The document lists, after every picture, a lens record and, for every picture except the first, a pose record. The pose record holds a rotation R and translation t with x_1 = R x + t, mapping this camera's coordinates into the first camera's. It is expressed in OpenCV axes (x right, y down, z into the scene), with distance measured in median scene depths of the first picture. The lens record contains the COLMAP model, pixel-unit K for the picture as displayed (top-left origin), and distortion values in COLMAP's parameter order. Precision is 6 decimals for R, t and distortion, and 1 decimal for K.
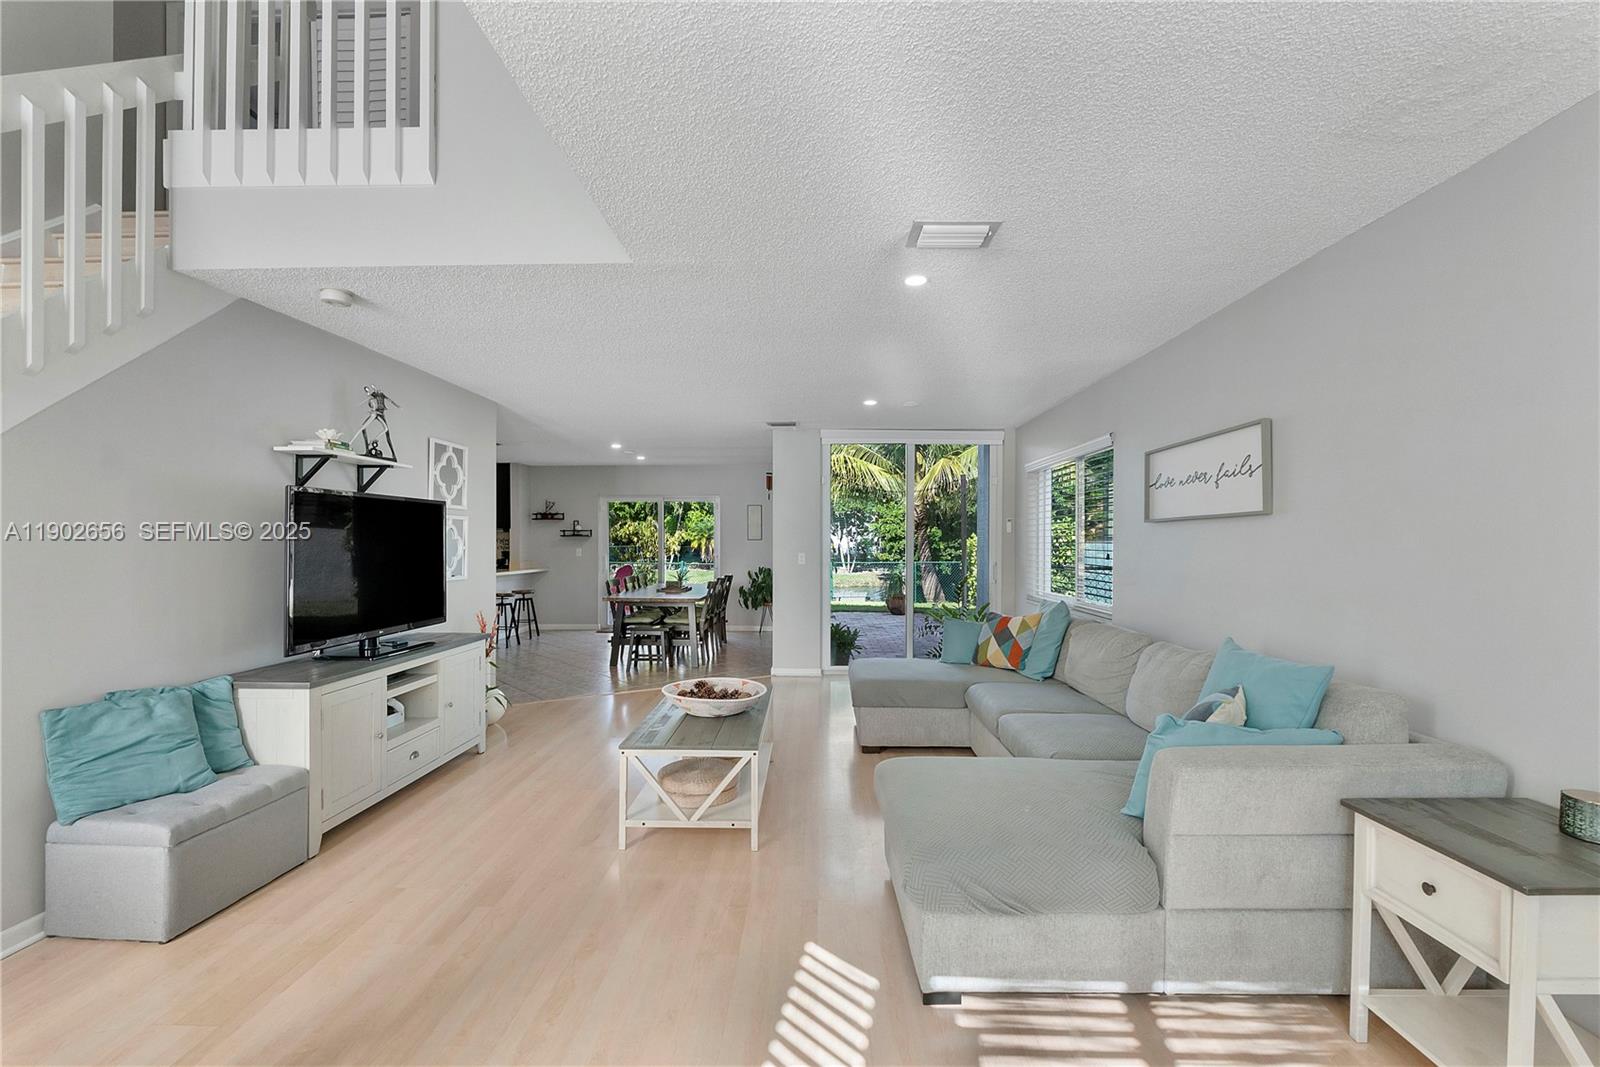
lens RADIAL K [[690.9, 0, 802.4], [0, 690.9, 544.2], [0, 0, 1]] dist [0.000374, -0.001676]
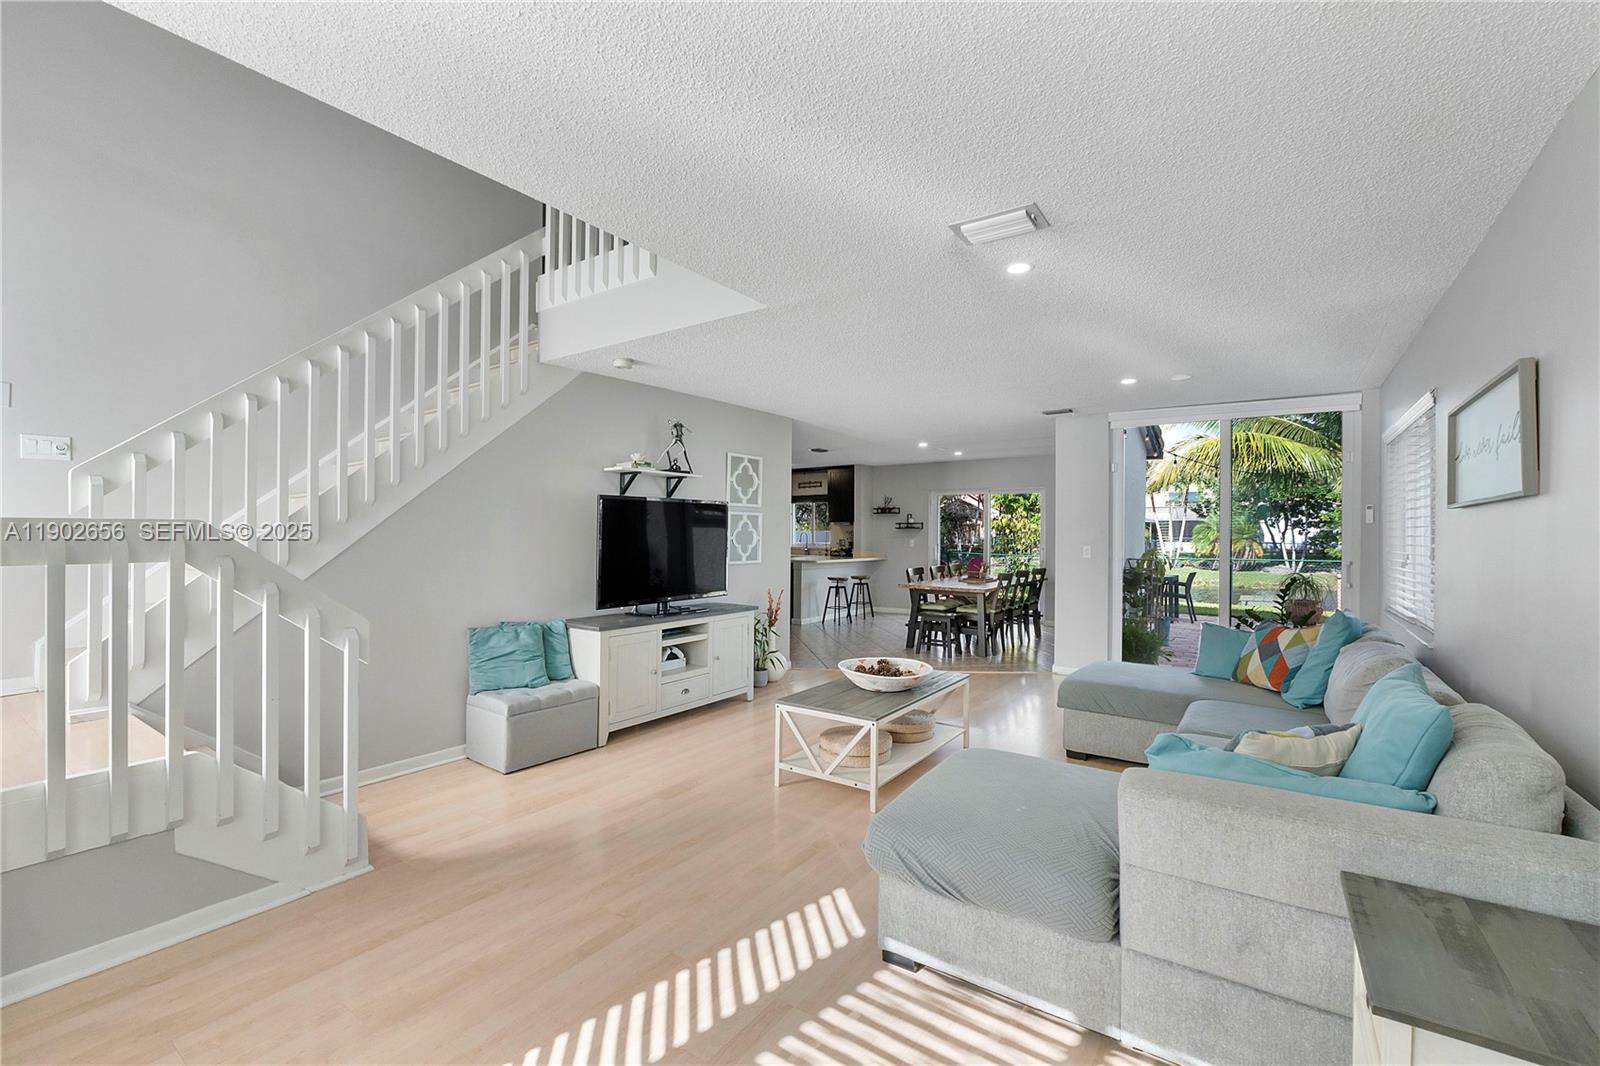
lens RADIAL K [[690.9, 0, 811.3], [0, 690.9, 526.9], [0, 0, 1]] dist [0.000374, -0.001676]
pose [[0.829657, -0.002179, -0.558270, 0.464477], [-0.005495, 0.999912, -0.012070, 0.000463], [0.558247, 0.013081, 0.829572, 0.022004]]
